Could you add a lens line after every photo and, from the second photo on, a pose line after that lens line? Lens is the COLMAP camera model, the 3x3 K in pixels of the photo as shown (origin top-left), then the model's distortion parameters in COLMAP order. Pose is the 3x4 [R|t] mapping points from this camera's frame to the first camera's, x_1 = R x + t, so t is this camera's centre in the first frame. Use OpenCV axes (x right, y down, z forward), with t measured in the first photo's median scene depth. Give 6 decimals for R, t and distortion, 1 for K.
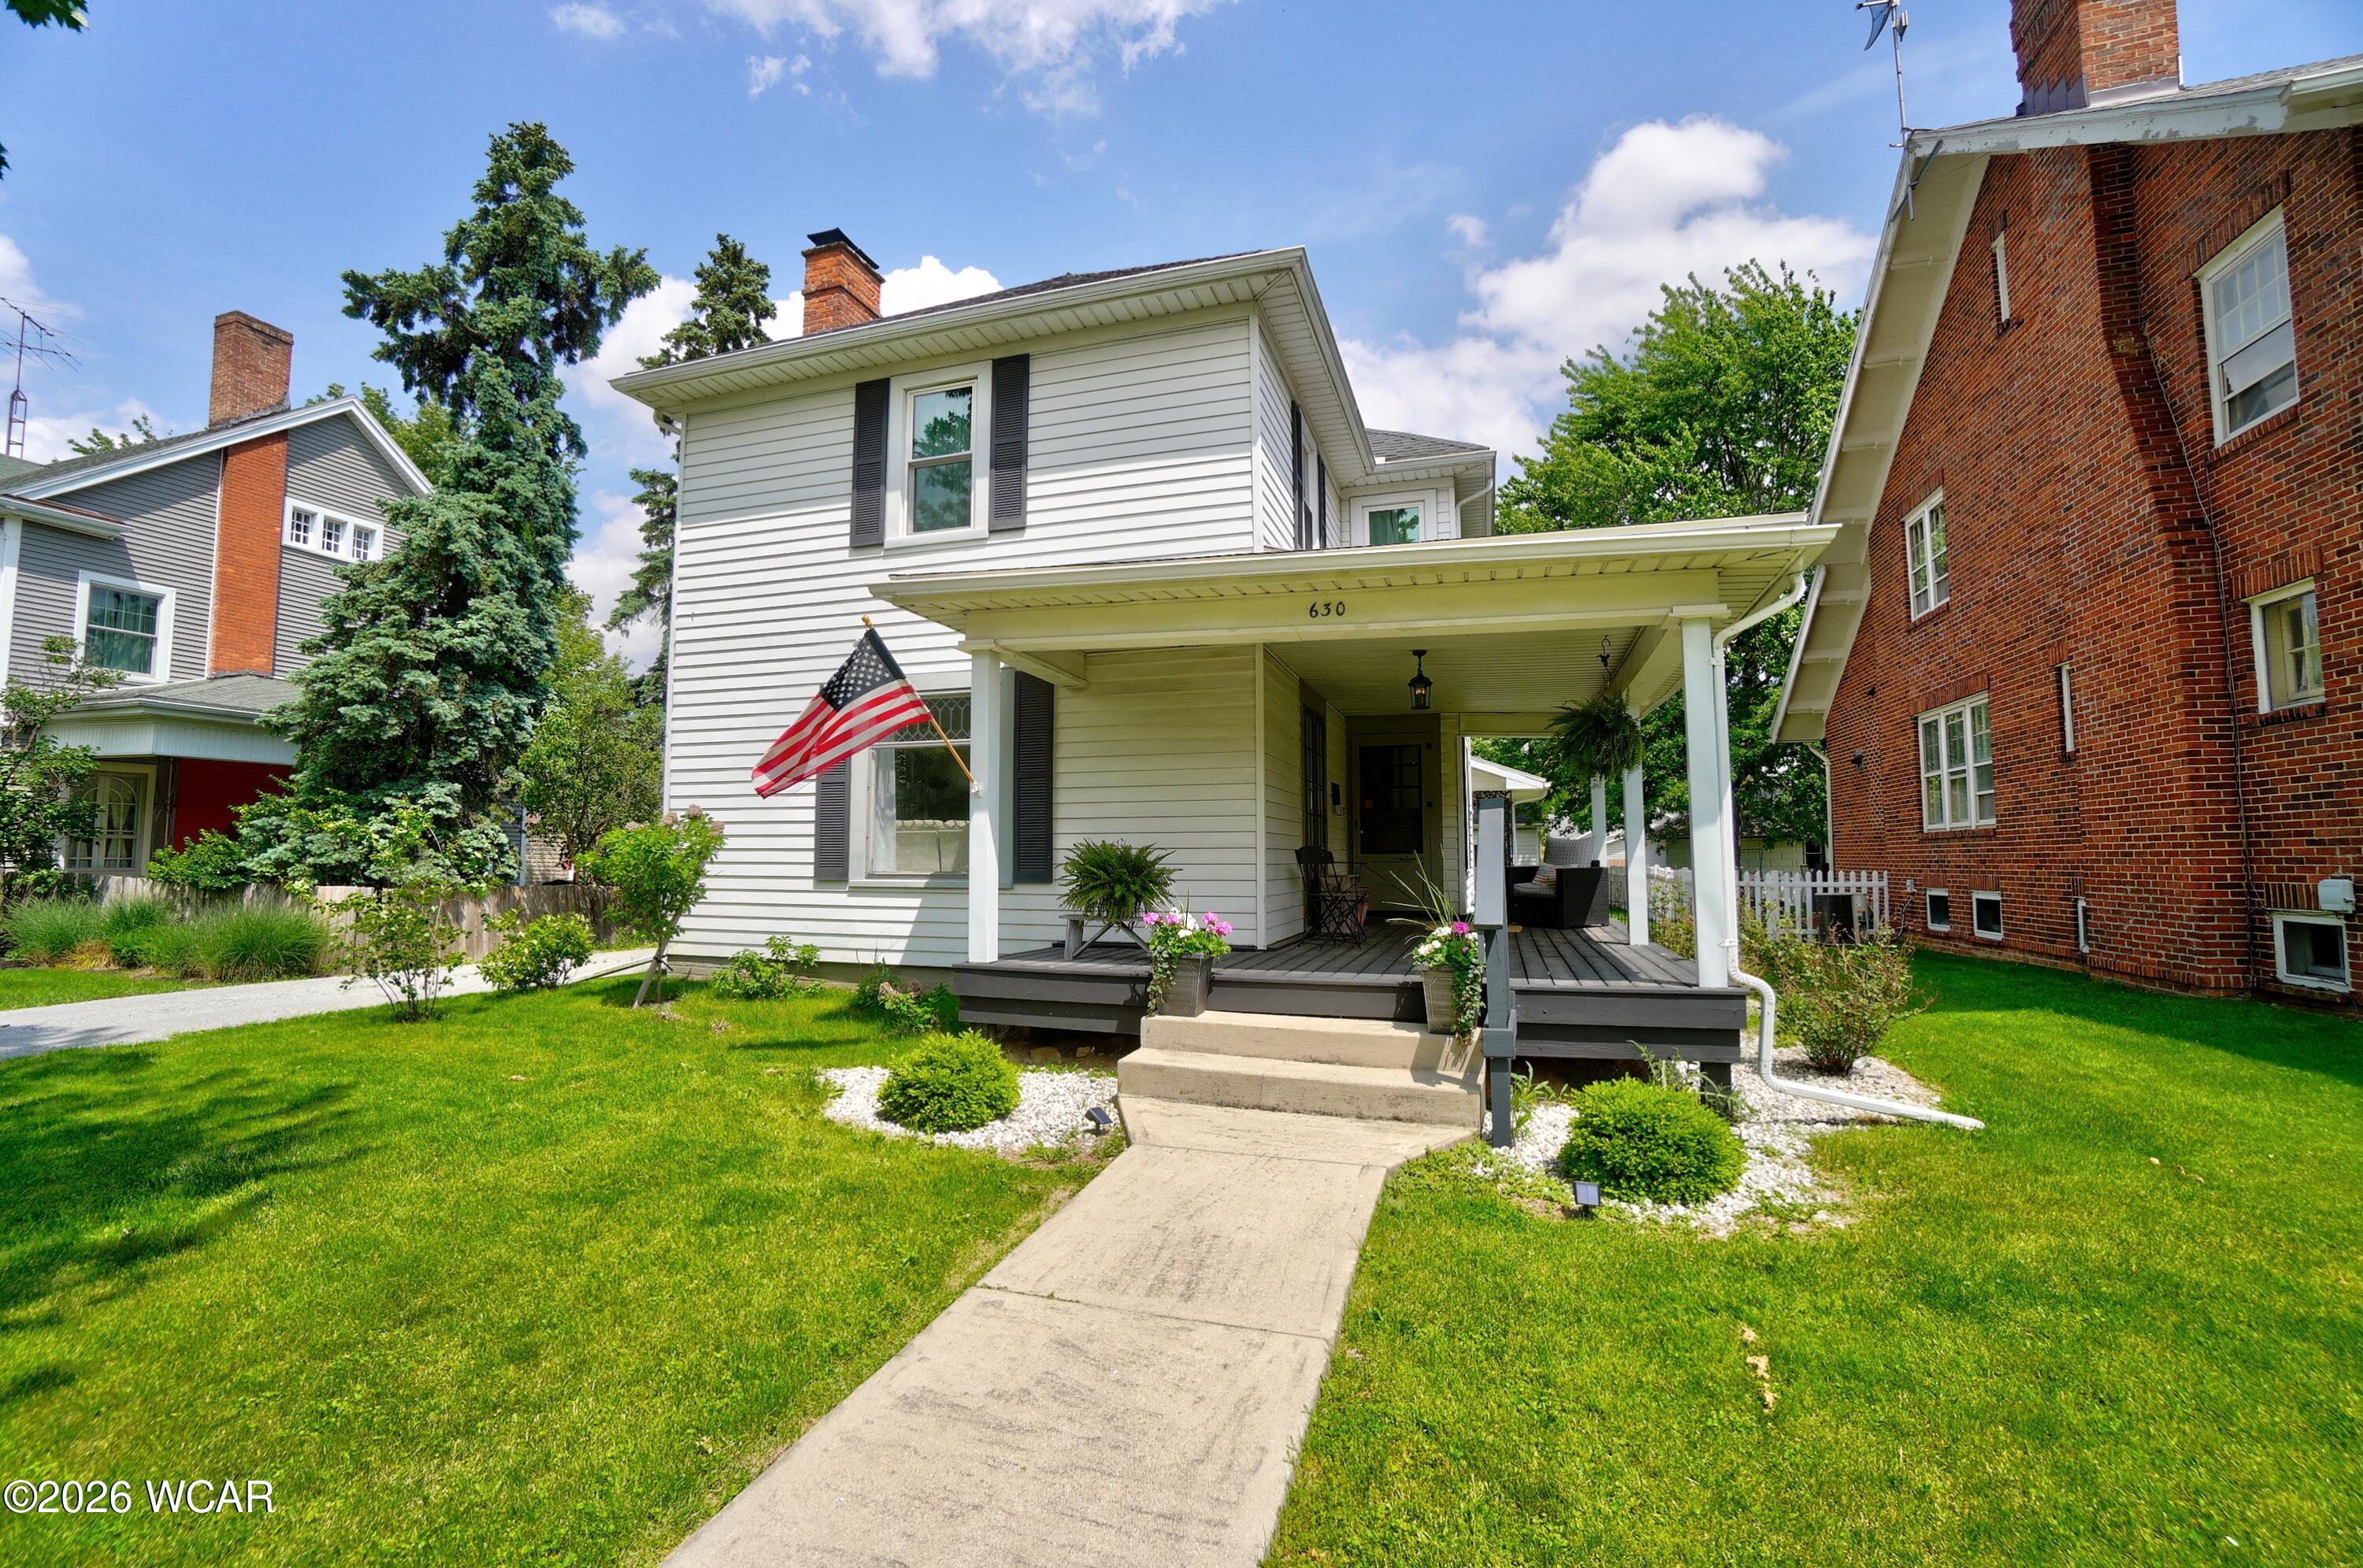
lens RADIAL K [[1050.2, 0, 1163.0], [0, 1050.2, 783.4], [0, 0, 1]] dist [-0.064334, 0.024371]
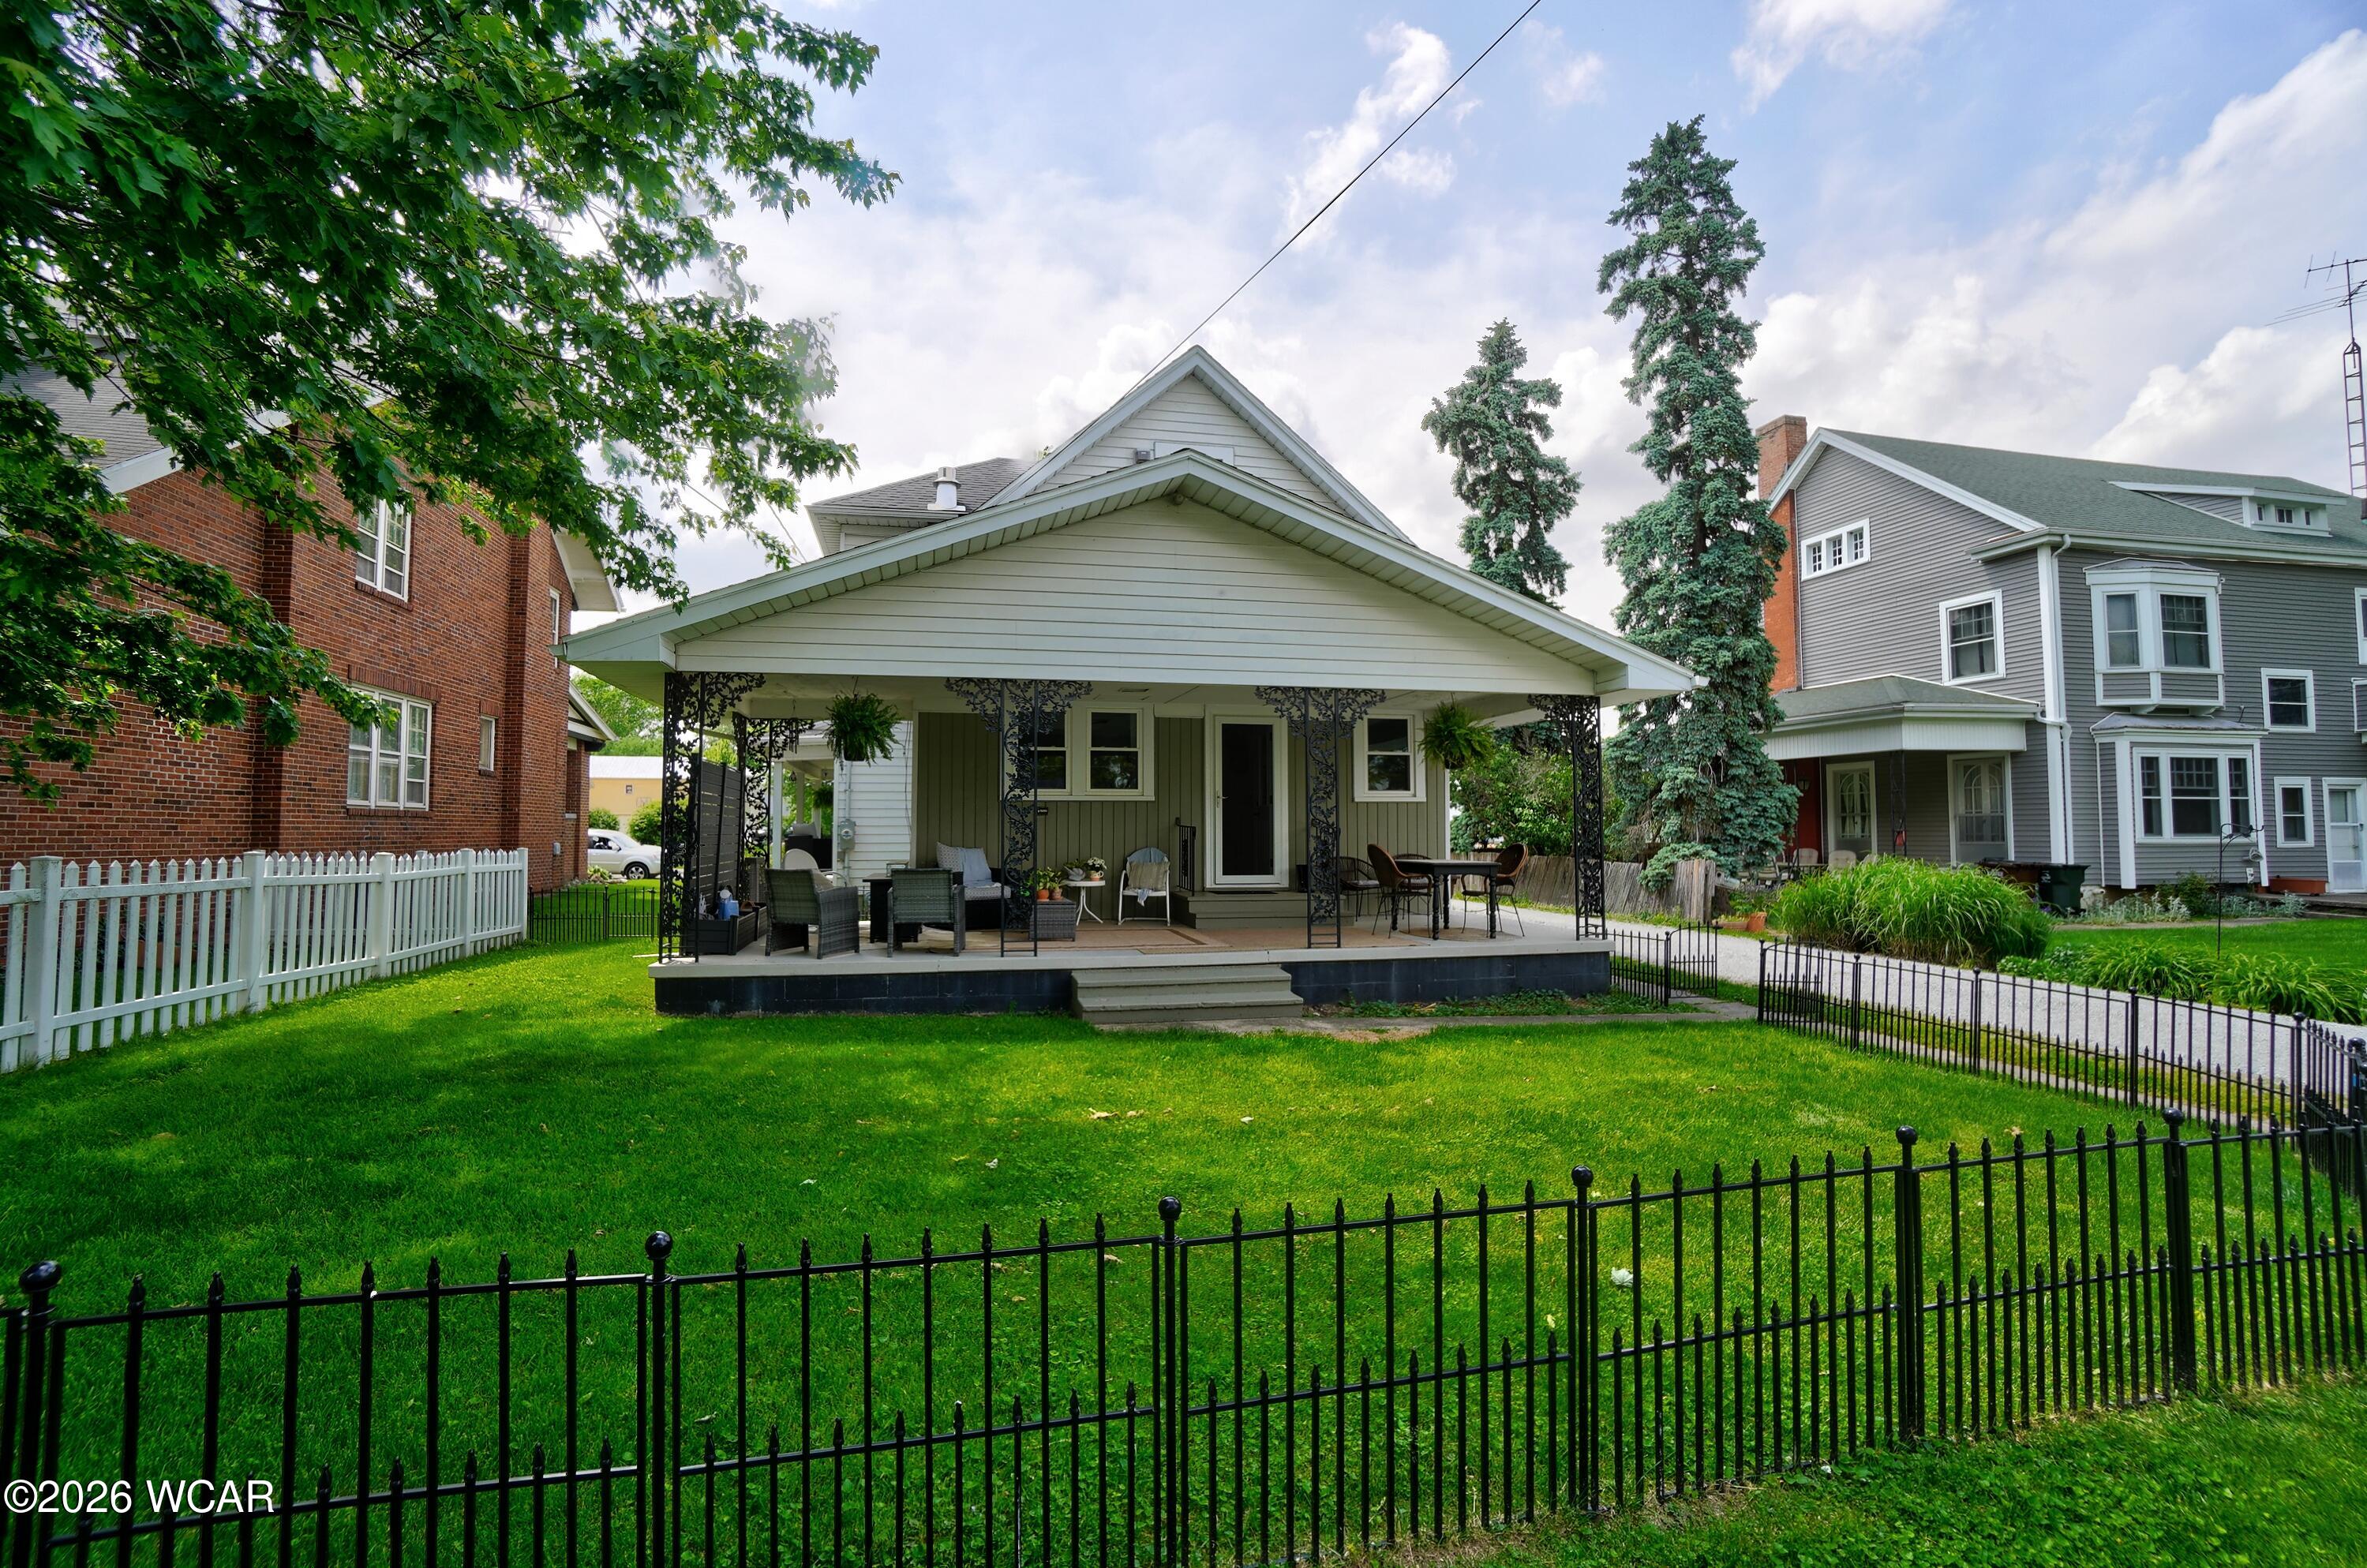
lens RADIAL K [[1051.9, 0, 1165.0], [0, 1051.9, 783.4], [0, 0, 1]] dist [-0.064334, 0.024371]
pose [[-0.868400, -0.022101, -0.495372, 0.876381], [0.037436, 0.993233, -0.109938, 0.248254], [0.494450, -0.114015, -0.861696, 3.450688]]
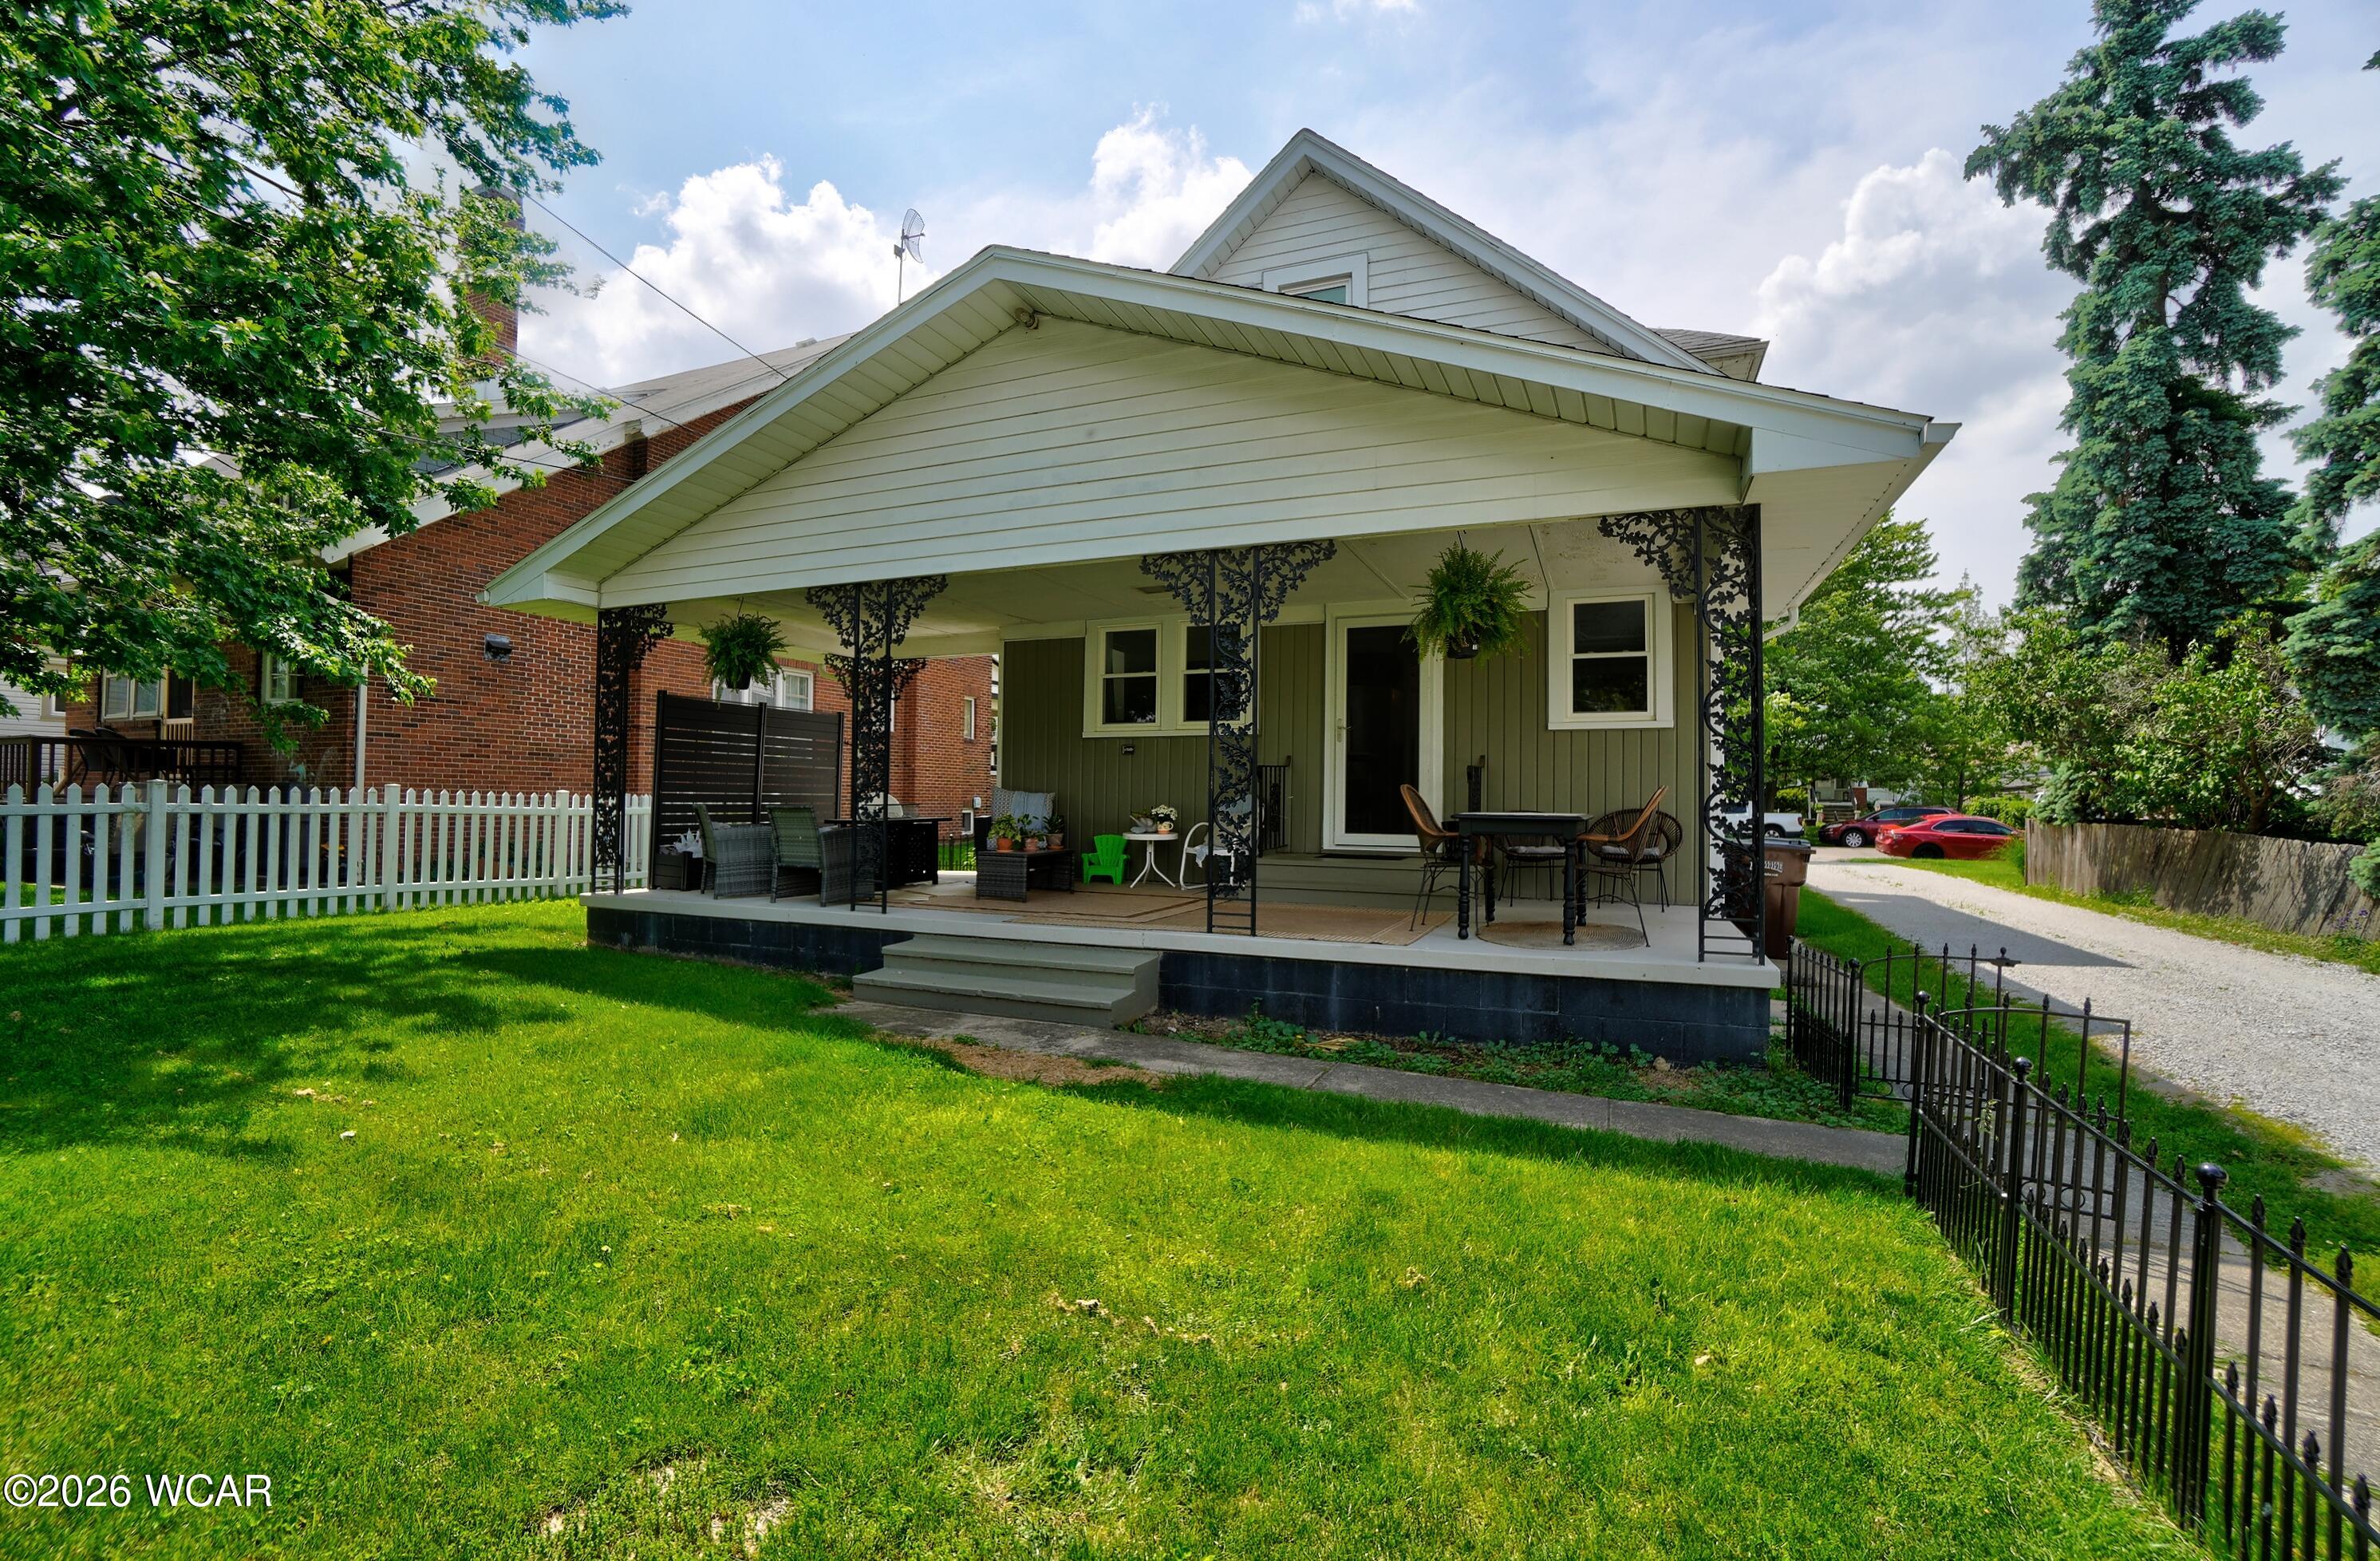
lens RADIAL K [[1076.6, 0, 1150.7], [0, 1076.6, 791.8], [0, 0, 1]] dist [-0.065038, 0.021882]
pose [[-0.994940, -0.008776, 0.100089, 0.233376], [-0.016875, 0.996623, -0.080367, 0.265212], [-0.099046, -0.081649, -0.991727, 3.346362]]
